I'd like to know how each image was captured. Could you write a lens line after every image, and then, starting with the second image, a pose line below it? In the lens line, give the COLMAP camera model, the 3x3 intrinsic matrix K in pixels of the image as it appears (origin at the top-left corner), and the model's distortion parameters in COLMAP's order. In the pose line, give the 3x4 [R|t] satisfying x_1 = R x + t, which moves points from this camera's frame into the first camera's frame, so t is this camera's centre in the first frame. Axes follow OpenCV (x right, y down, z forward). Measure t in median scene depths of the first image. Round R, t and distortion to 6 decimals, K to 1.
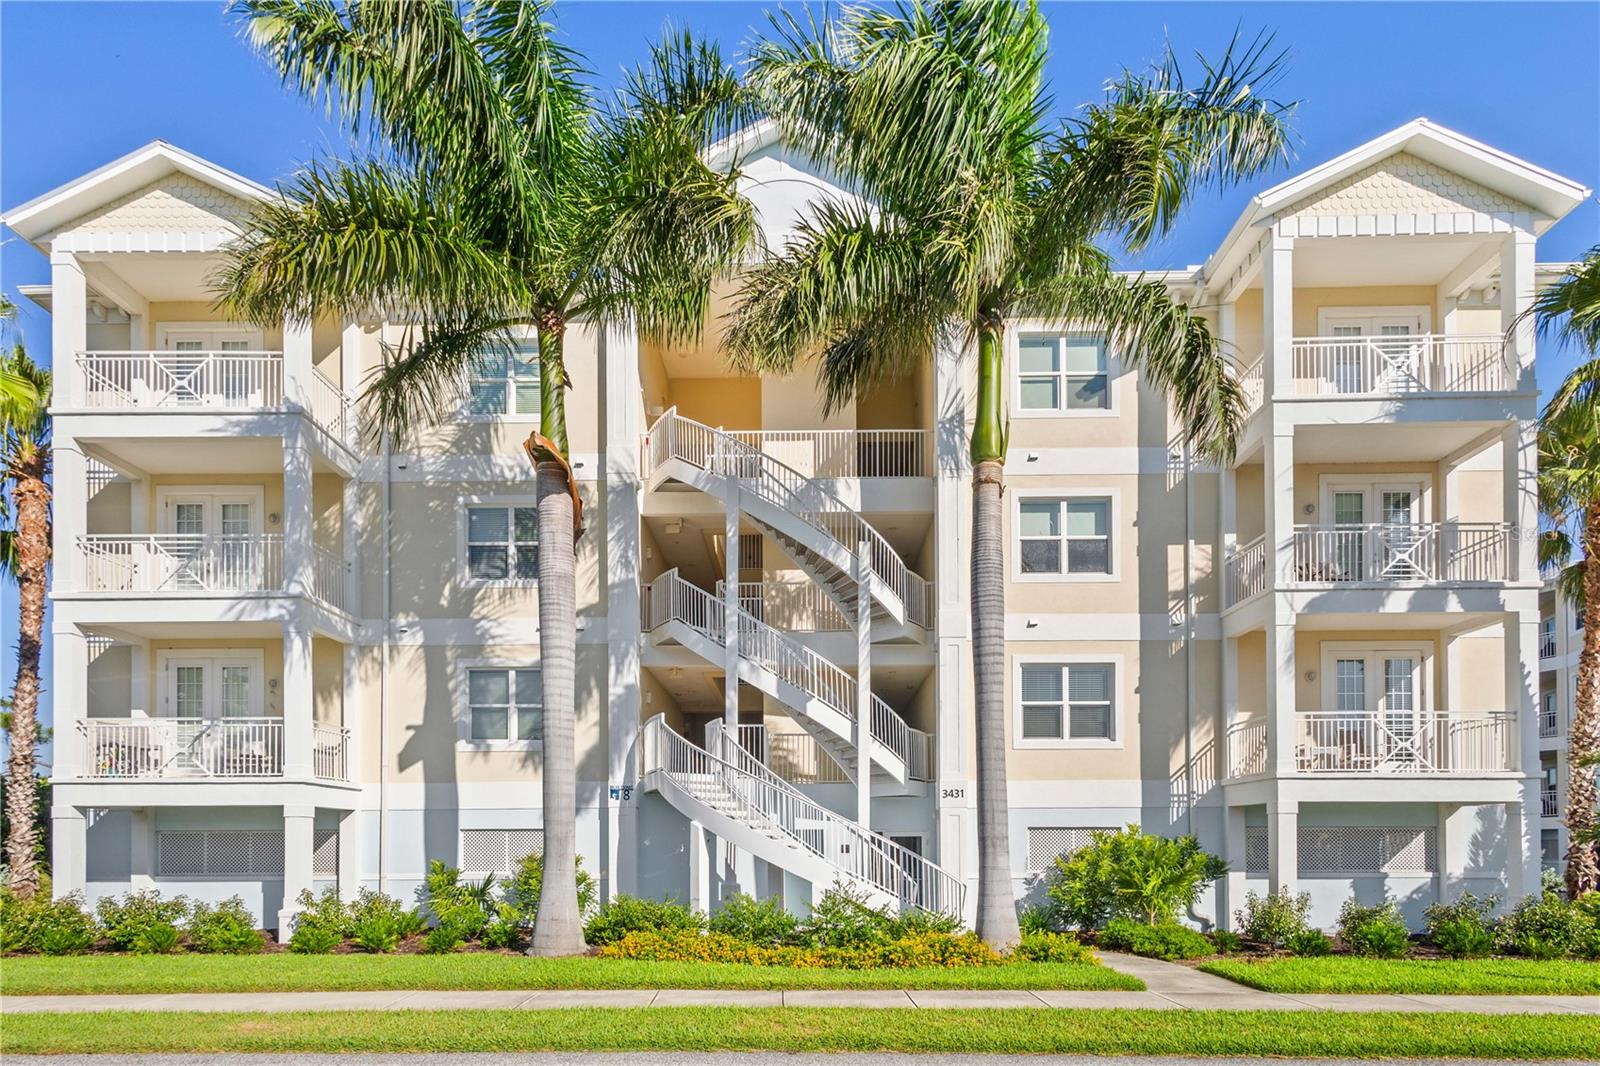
lens RADIAL K [[752.3, 0, 795.5], [0, 752.3, 533.0], [0, 0, 1]] dist [0.009310, -0.000194]
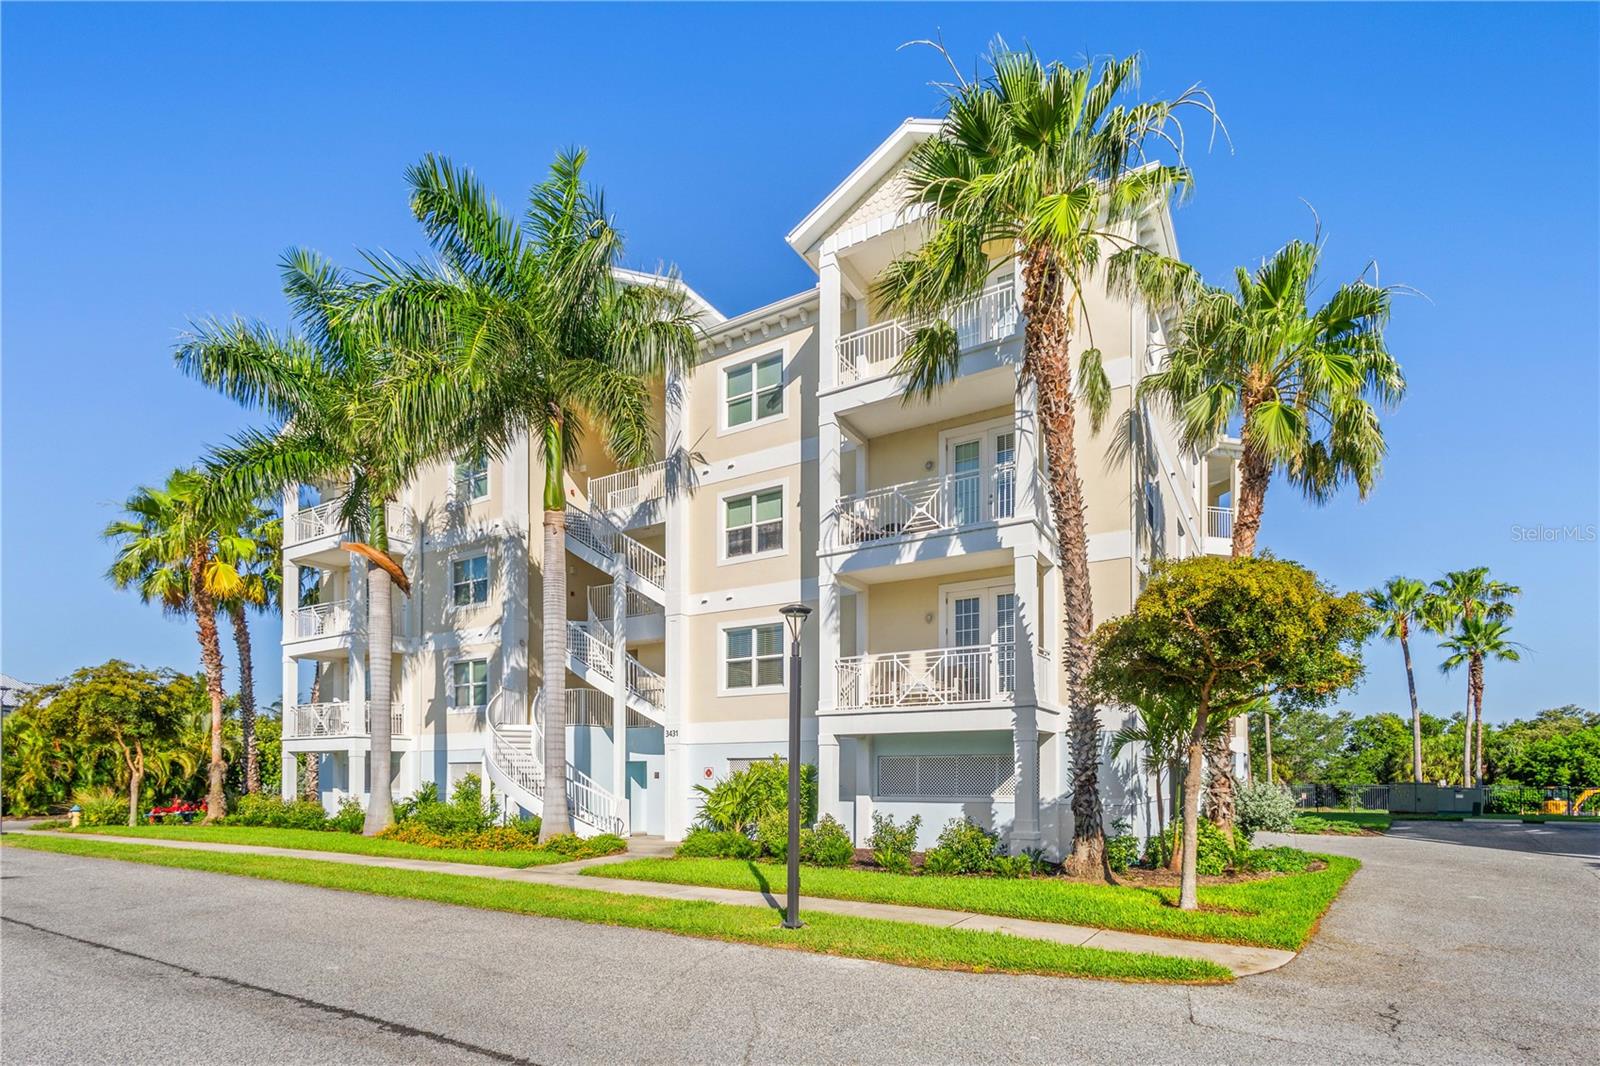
lens RADIAL K [[681.4, 0, 801.1], [0, 681.4, 434.4], [0, 0, 1]] dist [0.000378, 0.000100]
pose [[0.874629, -0.215176, -0.434422, 1.017772], [0.185187, 0.976436, -0.110805, -0.000134], [0.448028, 0.016464, 0.893868, 0.002439]]
